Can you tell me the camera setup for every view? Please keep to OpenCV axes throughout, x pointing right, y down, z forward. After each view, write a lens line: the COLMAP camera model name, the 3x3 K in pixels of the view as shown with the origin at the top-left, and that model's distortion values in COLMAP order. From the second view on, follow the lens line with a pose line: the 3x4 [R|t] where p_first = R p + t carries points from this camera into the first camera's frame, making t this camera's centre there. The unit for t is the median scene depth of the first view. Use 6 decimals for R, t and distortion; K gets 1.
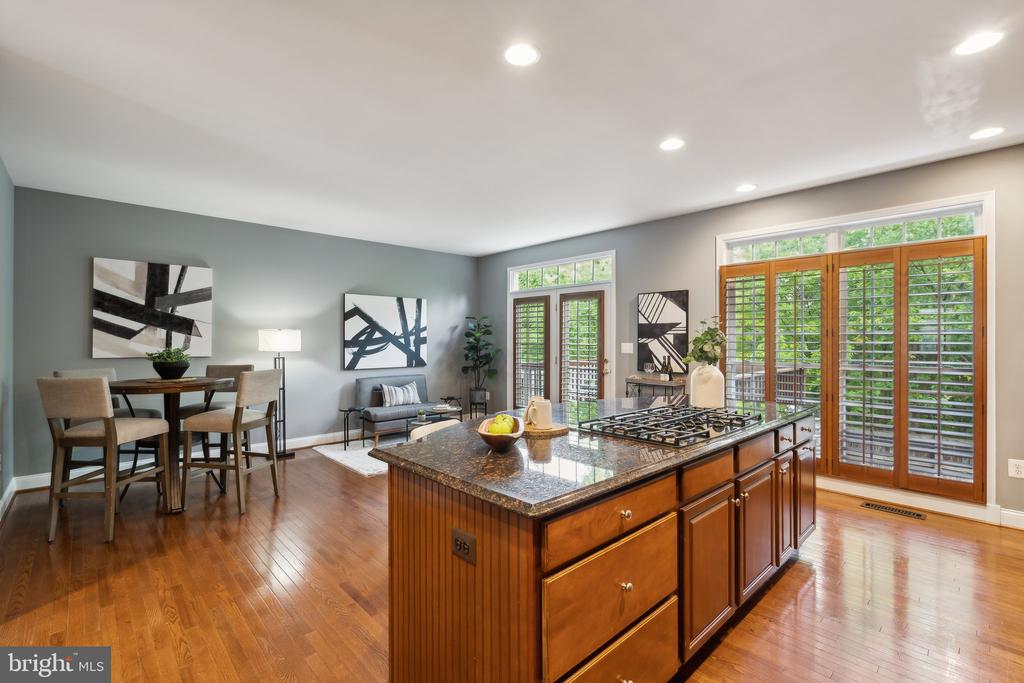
lens RADIAL K [[460.2, 0, 511.7], [0, 460.2, 337.9], [0, 0, 1]] dist [-0.003656, -0.000525]
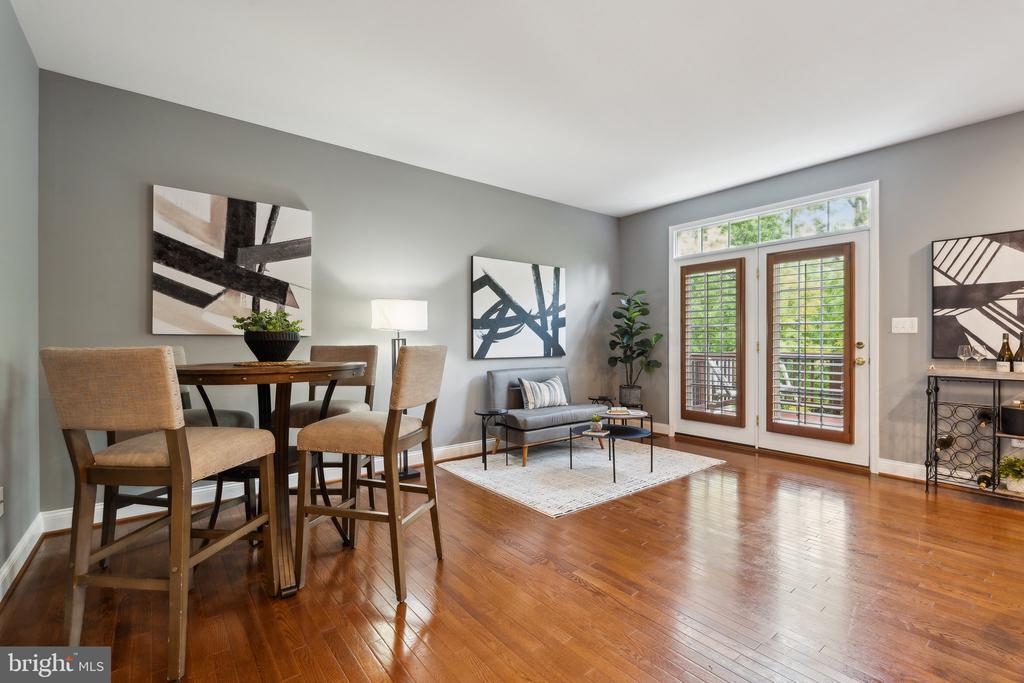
lens RADIAL K [[460.2, 0, 515.1], [0, 460.2, 341.9], [0, 0, 1]] dist [-0.003656, -0.000525]
pose [[0.996463, -0.001038, -0.084022, -0.272487], [0.001546, 0.999981, 0.005988, 0.044118], [0.084014, -0.006097, 0.996446, 0.310948]]
